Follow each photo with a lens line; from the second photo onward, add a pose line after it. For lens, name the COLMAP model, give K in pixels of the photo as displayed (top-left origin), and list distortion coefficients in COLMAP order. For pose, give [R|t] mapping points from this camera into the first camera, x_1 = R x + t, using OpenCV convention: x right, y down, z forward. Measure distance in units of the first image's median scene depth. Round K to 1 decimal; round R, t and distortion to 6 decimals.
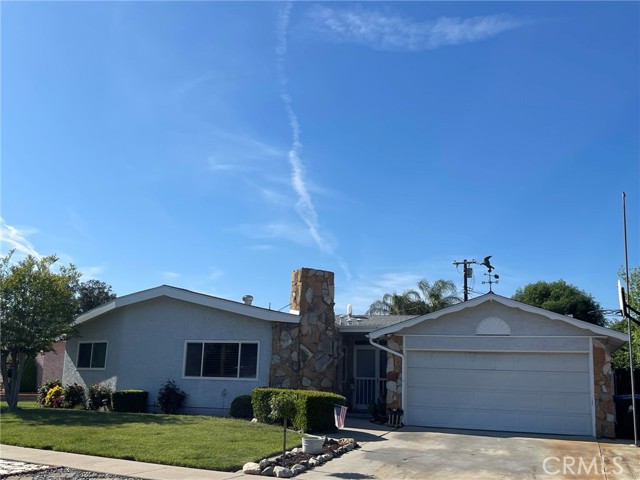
lens RADIAL K [[678.8, 0, 320.0], [0, 678.8, 240.0], [0, 0, 1]] dist [0.115706, -0.276785]
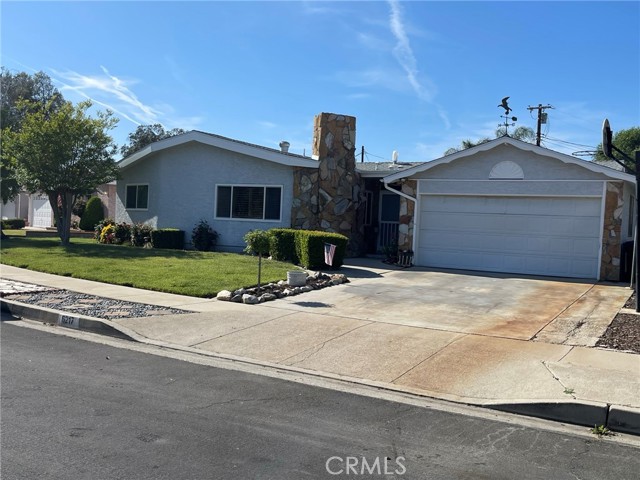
lens RADIAL K [[678.8, 0, 320.0], [0, 678.8, 240.0], [0, 0, 1]] dist [0.115706, -0.276785]
pose [[0.990344, 0.017630, -0.137508, 0.115198], [0.012731, 0.976125, 0.216838, 0.006750], [0.138047, -0.216495, 0.966474, -0.008283]]
